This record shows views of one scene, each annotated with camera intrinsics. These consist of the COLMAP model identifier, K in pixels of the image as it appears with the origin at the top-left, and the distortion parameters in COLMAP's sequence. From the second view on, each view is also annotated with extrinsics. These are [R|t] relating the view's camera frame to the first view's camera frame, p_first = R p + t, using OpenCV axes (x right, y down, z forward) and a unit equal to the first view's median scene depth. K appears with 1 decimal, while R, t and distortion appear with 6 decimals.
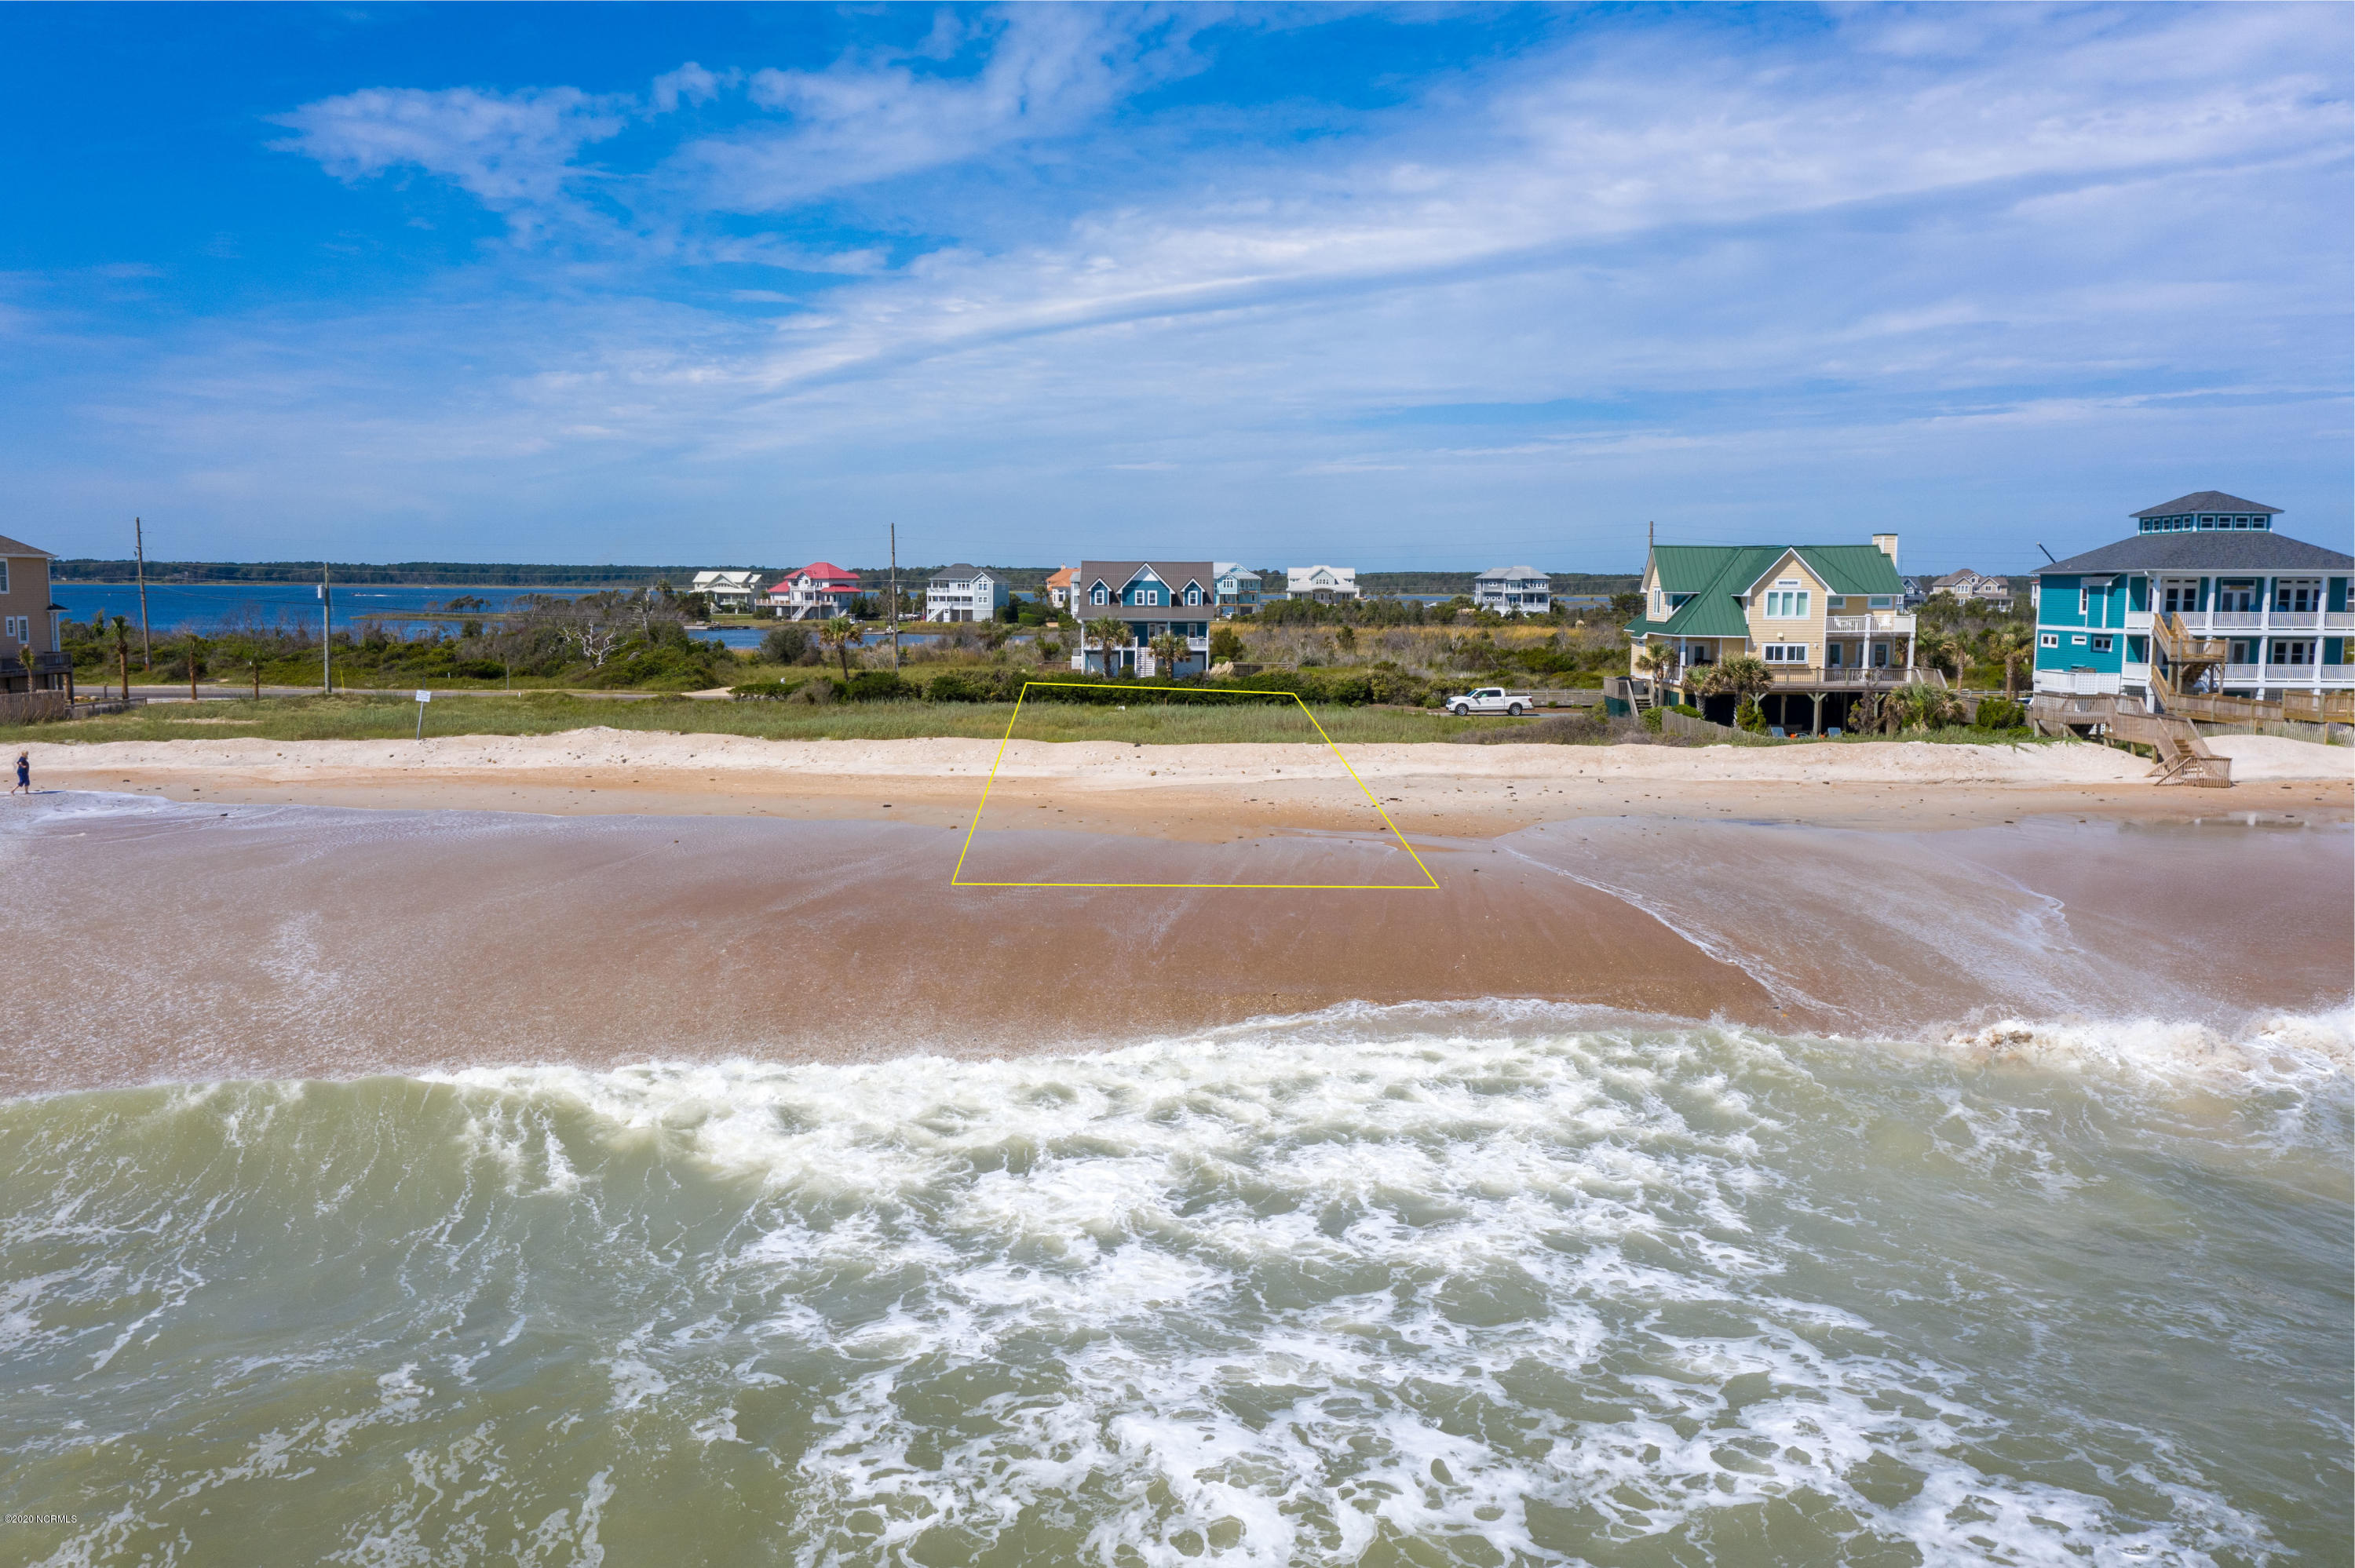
lens RADIAL K [[1893.7, 0, 1178.7], [0, 1893.7, 837.2], [0, 0, 1]] dist [-0.000114, 0.021065]
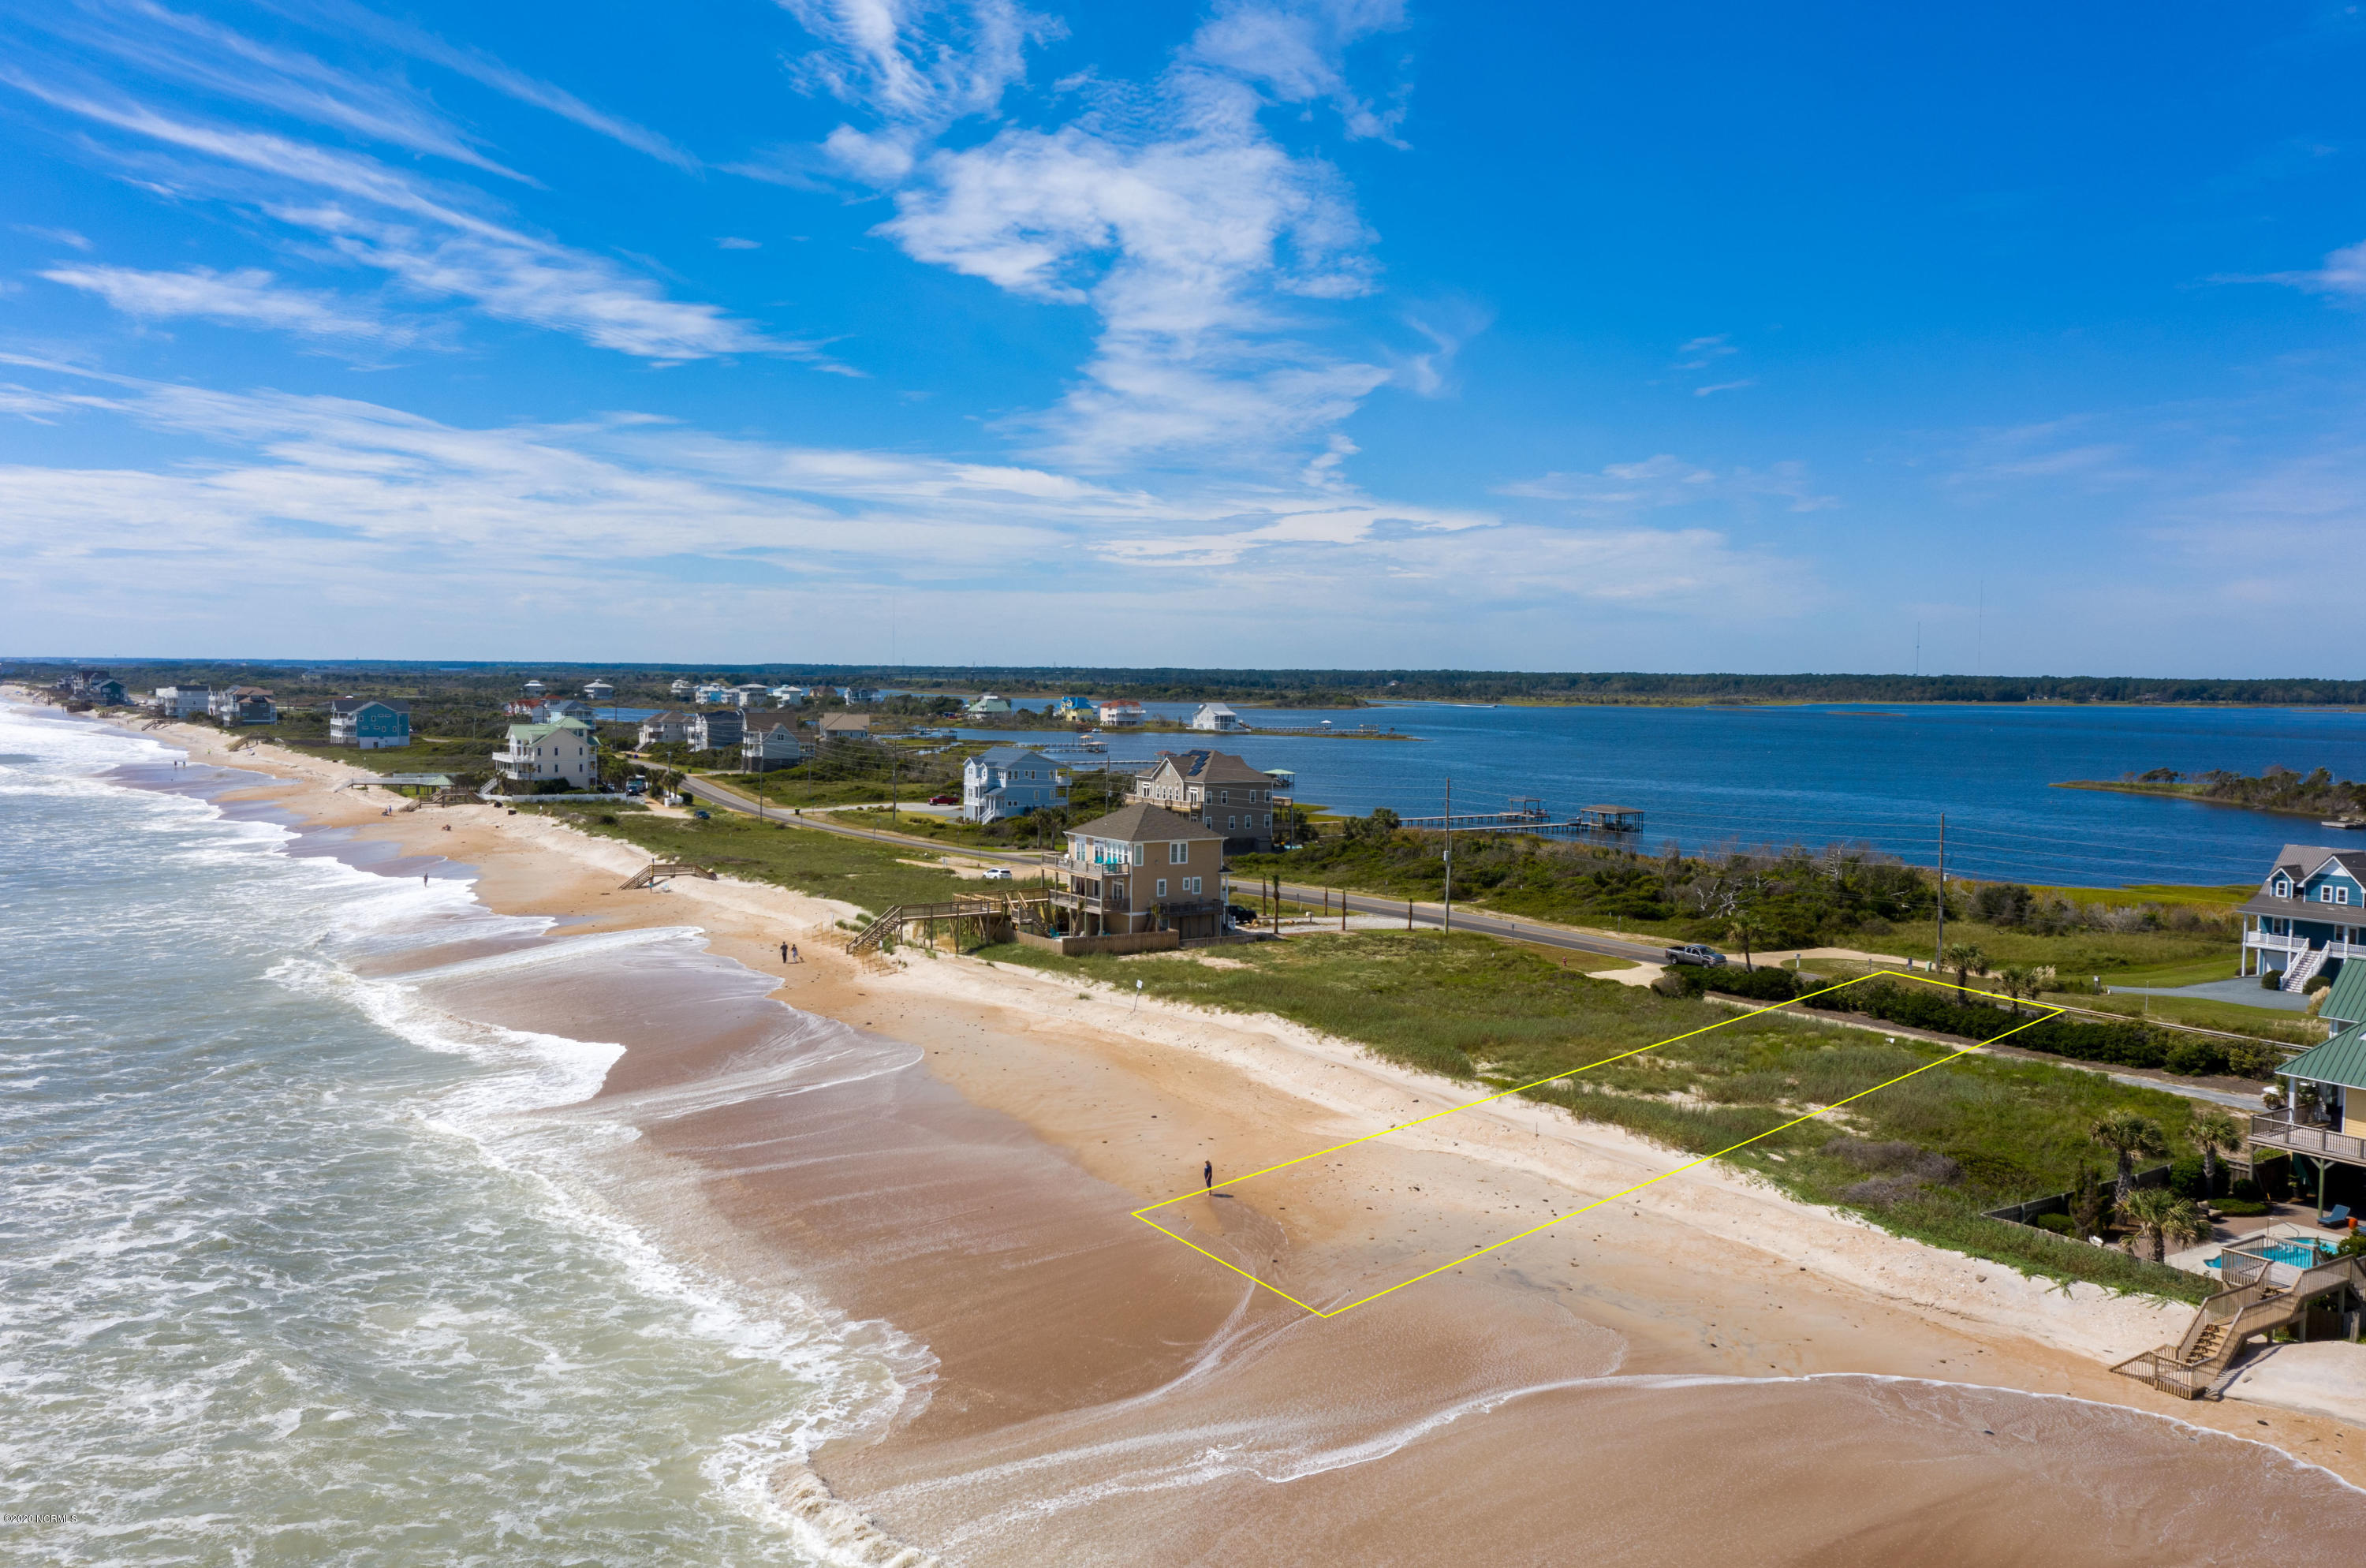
lens RADIAL K [[1902.8, 0, 1186.2], [0, 1902.8, 593.0], [0, 0, 1]] dist [-0.000114, 0.021065]
pose [[0.560885, -0.036165, -0.827104, 0.580137], [-0.116091, 0.985739, -0.121826, -0.129234], [0.819714, 0.164350, 0.548688, 0.066643]]
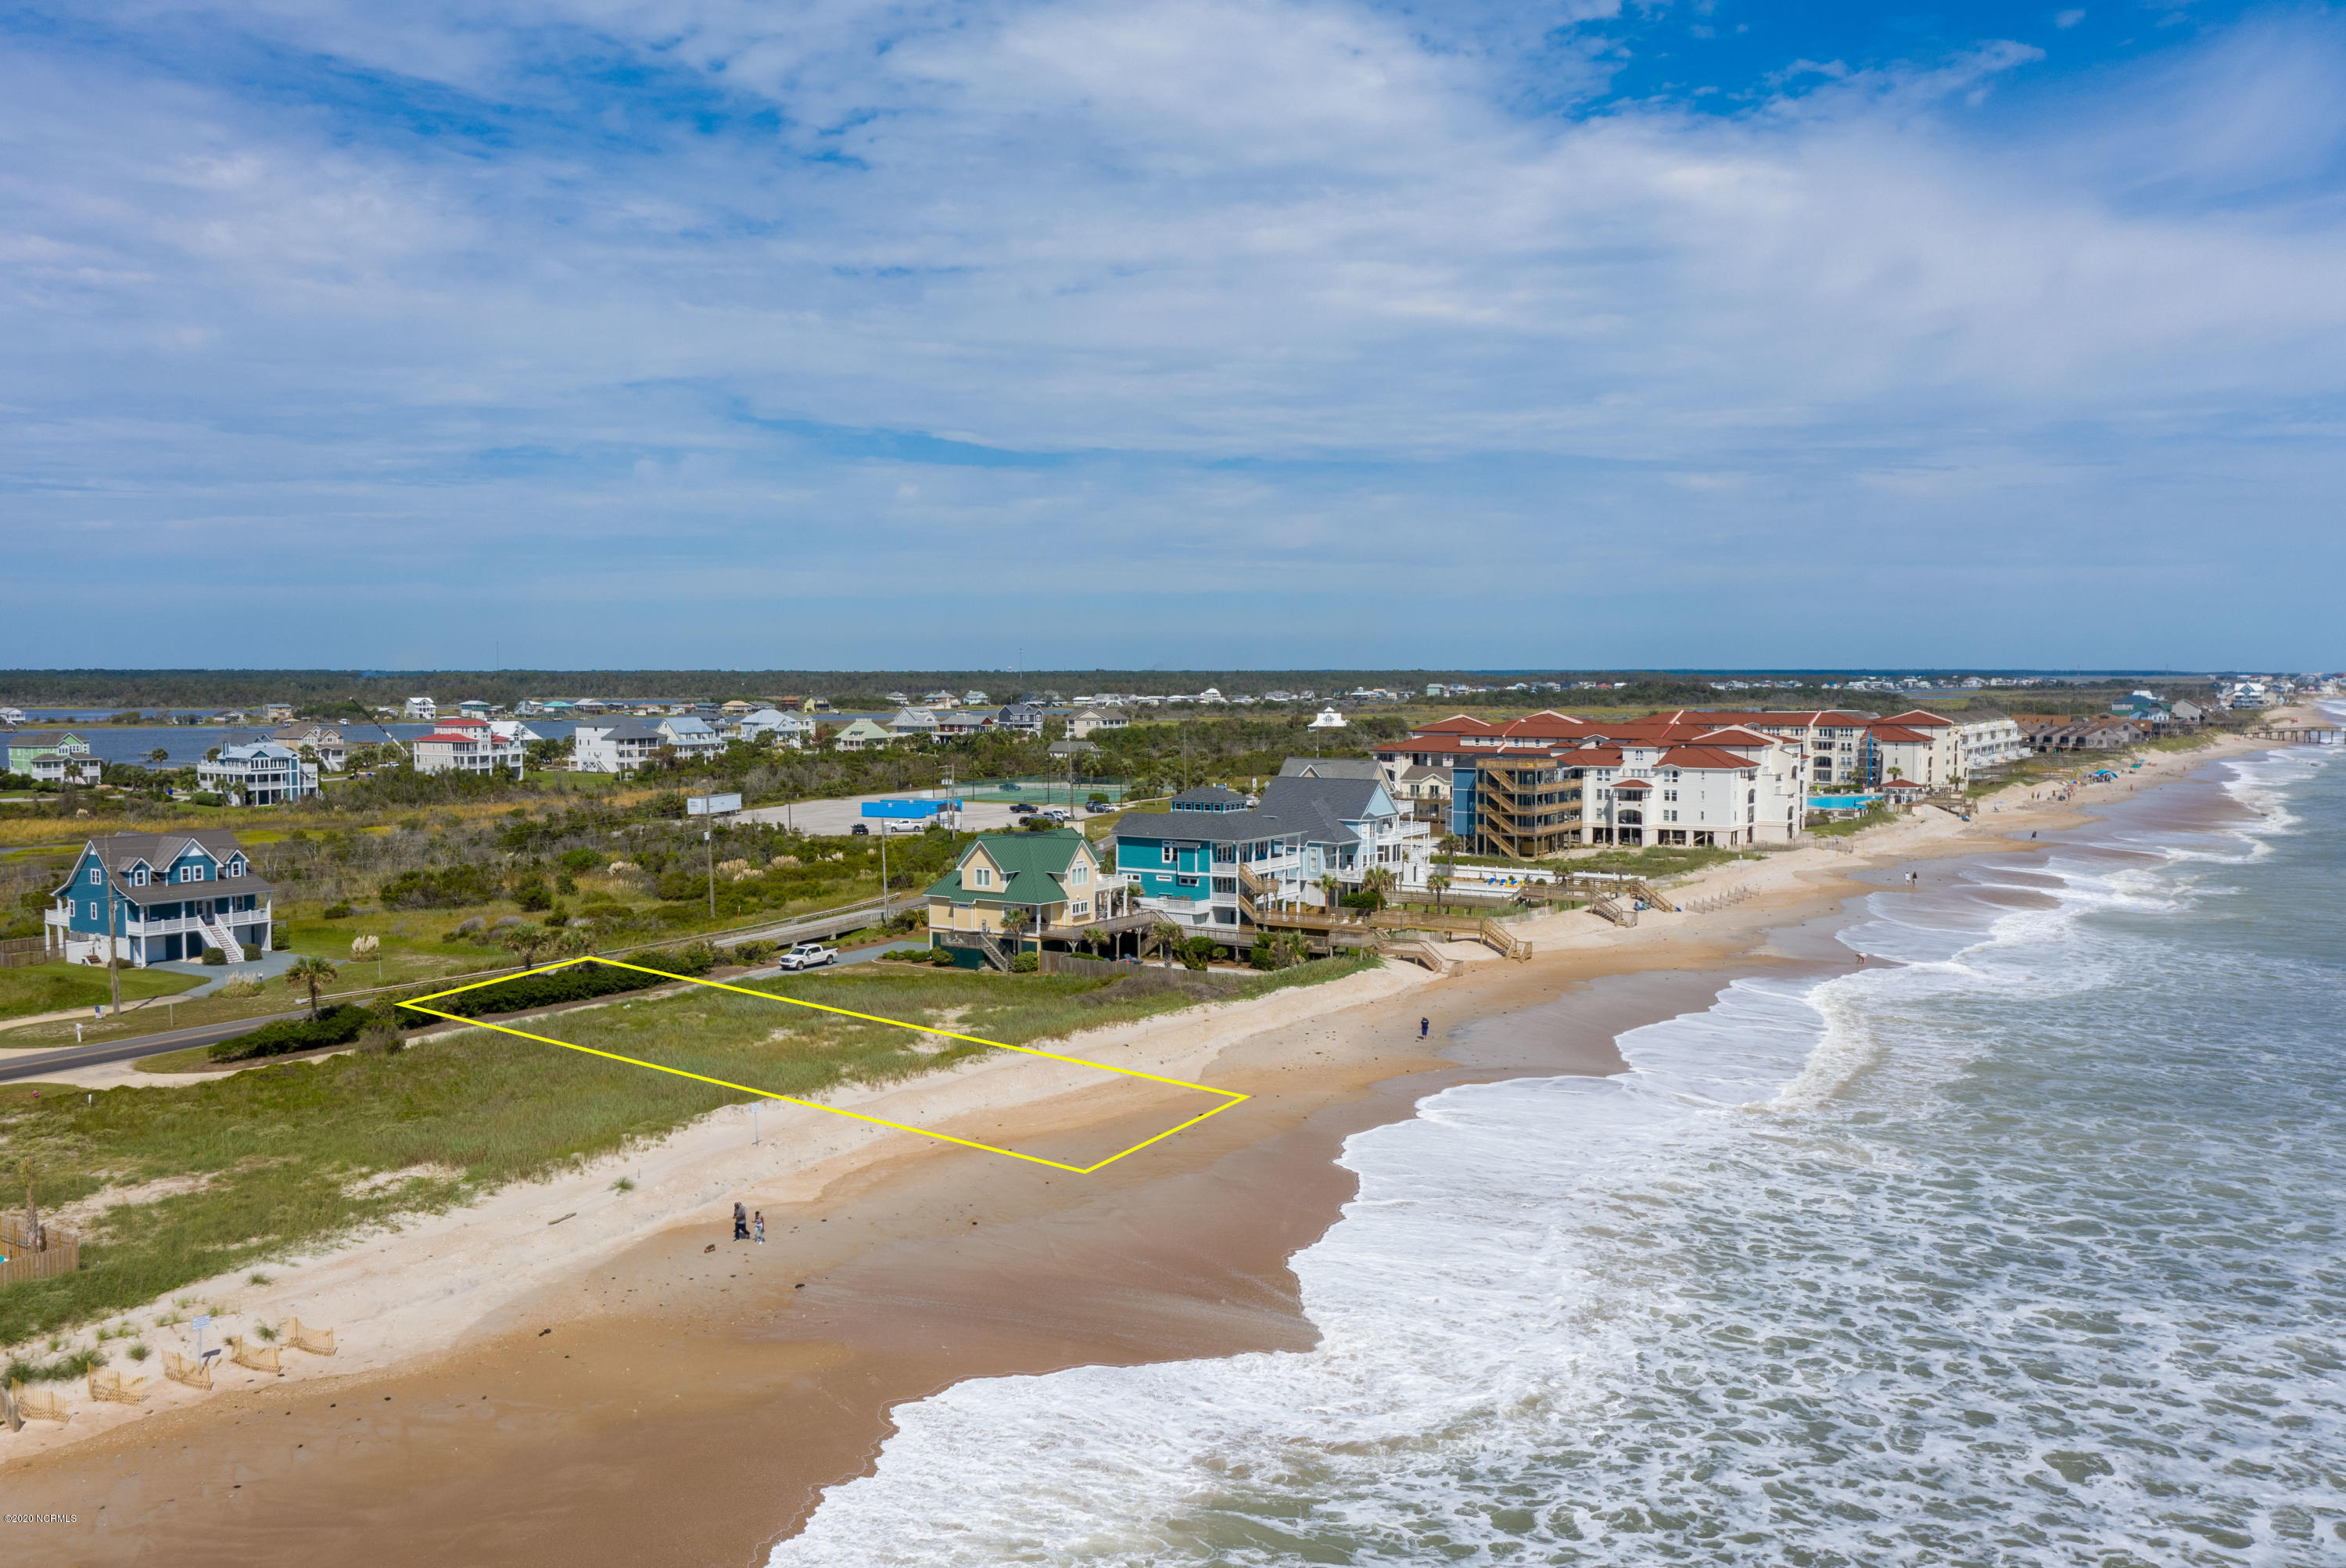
lens RADIAL K [[1886.7, 0, 1166.7], [0, 1886.7, 802.4], [0, 0, 1]] dist [-0.000114, 0.021065]
pose [[0.534379, -0.067765, 0.842524, -0.765499], [0.116339, 0.993191, 0.006095, -0.151142], [-0.837200, 0.094761, 0.538624, 0.087163]]
